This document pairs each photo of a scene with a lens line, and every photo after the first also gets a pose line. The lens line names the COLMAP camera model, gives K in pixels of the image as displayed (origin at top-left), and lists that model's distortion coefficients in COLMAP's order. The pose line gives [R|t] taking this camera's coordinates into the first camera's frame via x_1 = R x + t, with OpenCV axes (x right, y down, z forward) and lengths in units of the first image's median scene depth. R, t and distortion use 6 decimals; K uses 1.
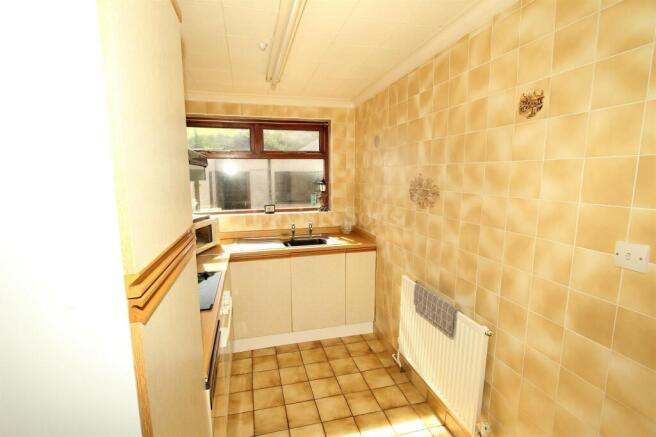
lens RADIAL K [[307.1, 0, 325.2], [0, 307.1, 221.3], [0, 0, 1]] dist [-0.015347, -0.000110]
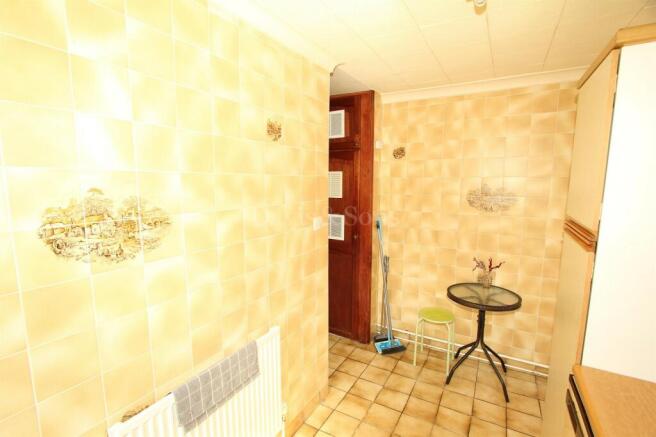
lens RADIAL K [[307.1, 0, 325.2], [0, 307.1, 221.3], [0, 0, 1]] dist [-0.015347, -0.000110]
pose [[-0.716232, -0.088213, 0.692265, -0.186263], [0.106652, 0.966490, 0.233501, -0.144410], [-0.689665, 0.241072, -0.682823, 0.883452]]
